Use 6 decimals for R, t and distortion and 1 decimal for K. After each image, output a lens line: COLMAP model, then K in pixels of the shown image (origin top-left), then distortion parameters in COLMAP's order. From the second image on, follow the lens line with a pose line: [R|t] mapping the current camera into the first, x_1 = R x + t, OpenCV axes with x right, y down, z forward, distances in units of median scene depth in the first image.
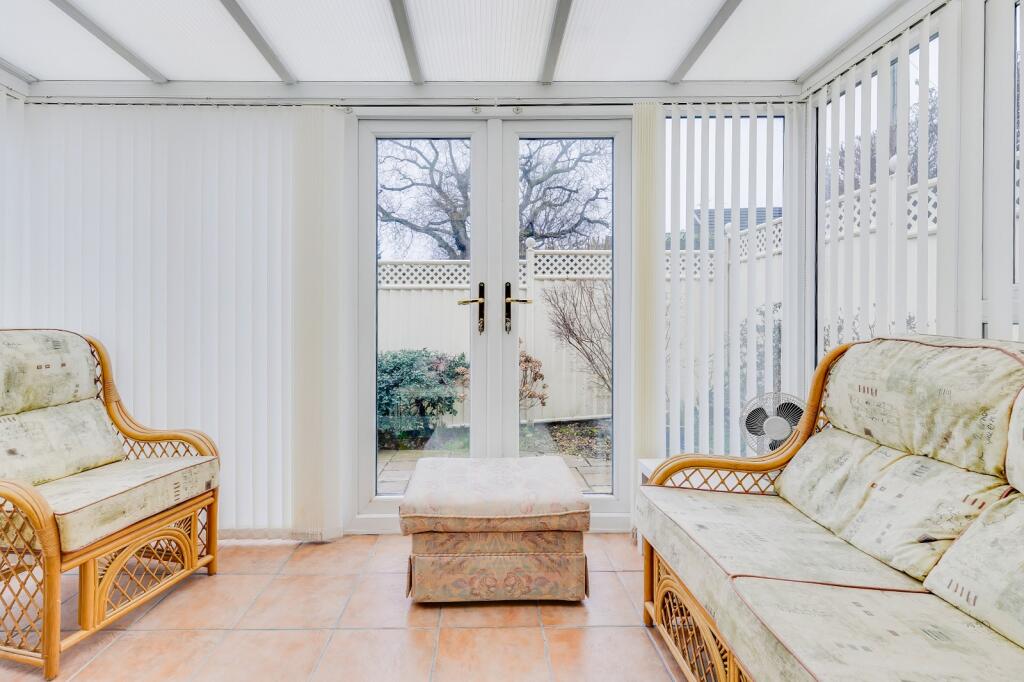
lens RADIAL K [[475.3, 0, 508.9], [0, 475.3, 328.4], [0, 0, 1]] dist [0.017285, -0.000977]
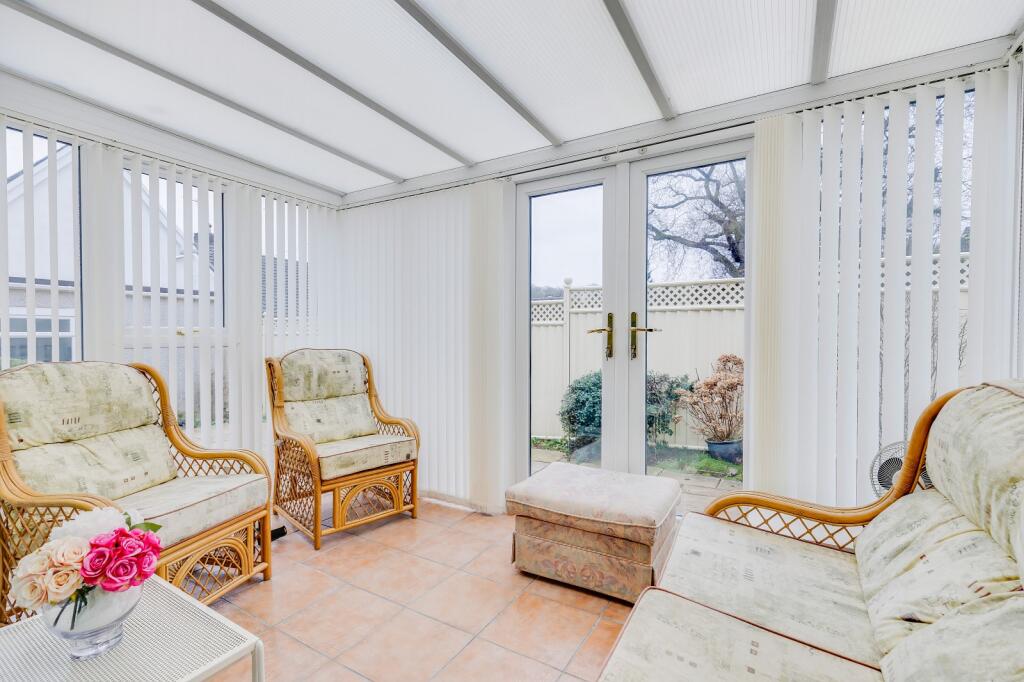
lens RADIAL K [[454.0, 0, 510.8], [0, 454.0, 357.6], [0, 0, 1]] dist [0.026525, -0.000444]
pose [[0.858758, 0.026869, -0.511676, 0.392905], [-0.014536, 0.999500, 0.028088, -0.025789], [0.512174, -0.016683, 0.858719, -0.046913]]
